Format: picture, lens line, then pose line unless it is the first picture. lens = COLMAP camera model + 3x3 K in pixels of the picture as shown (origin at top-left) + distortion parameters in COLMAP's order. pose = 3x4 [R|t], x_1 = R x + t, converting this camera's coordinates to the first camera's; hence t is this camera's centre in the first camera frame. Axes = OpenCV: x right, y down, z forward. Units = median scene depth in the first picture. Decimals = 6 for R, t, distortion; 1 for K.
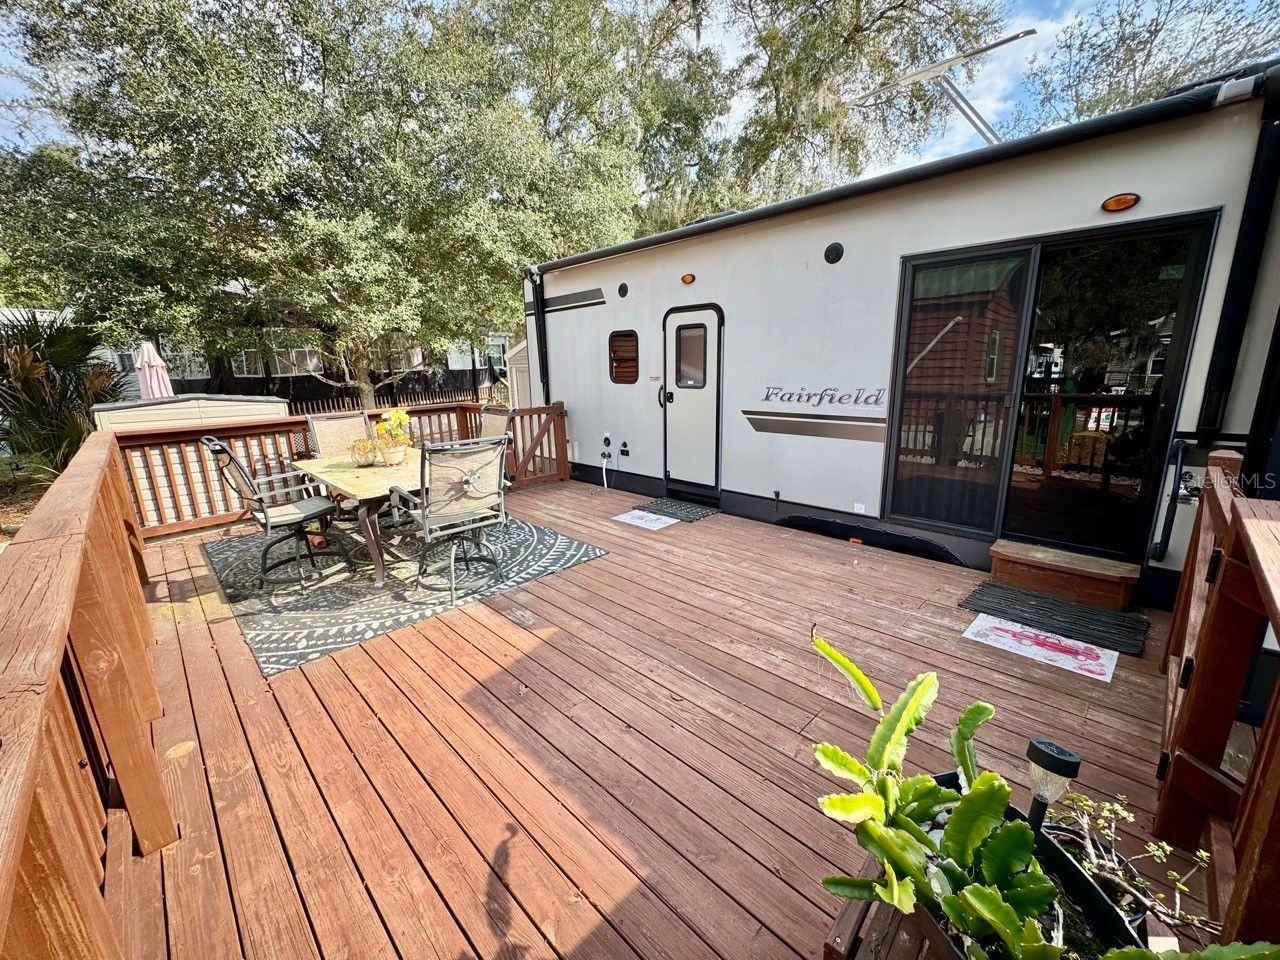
lens RADIAL K [[511.3, 0, 640.0], [0, 511.3, 480.0], [0, 0, 1]] dist [-0.001776, -0.000152]
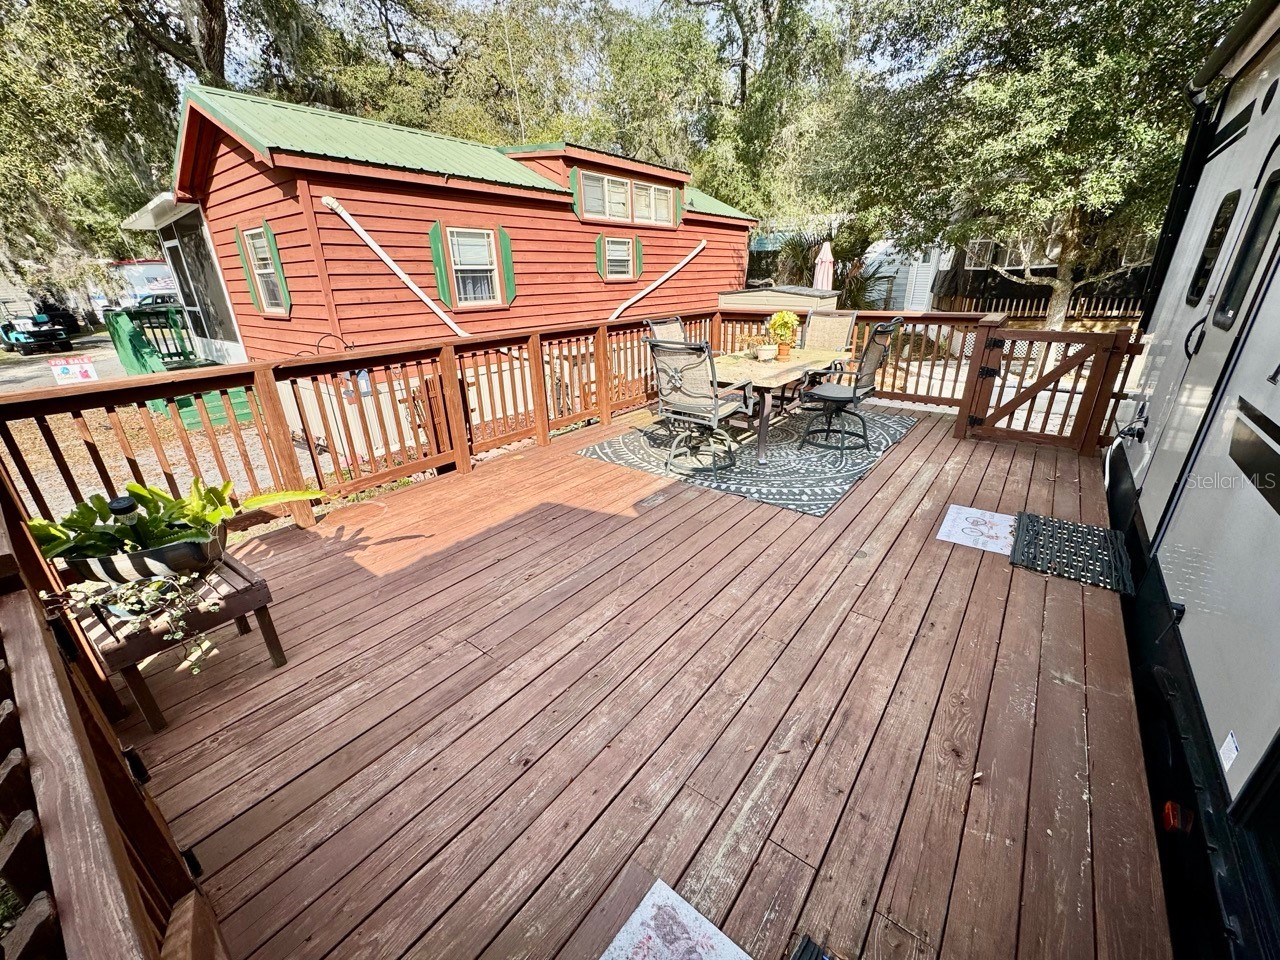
lens RADIAL K [[511.3, 0, 640.0], [0, 511.3, 480.0], [0, 0, 1]] dist [-0.001776, -0.000152]
pose [[0.130950, 0.393840, -0.909804, 0.662616], [-0.203614, 0.908826, 0.364110, -0.158554], [0.970254, 0.137568, 0.199202, 0.594906]]
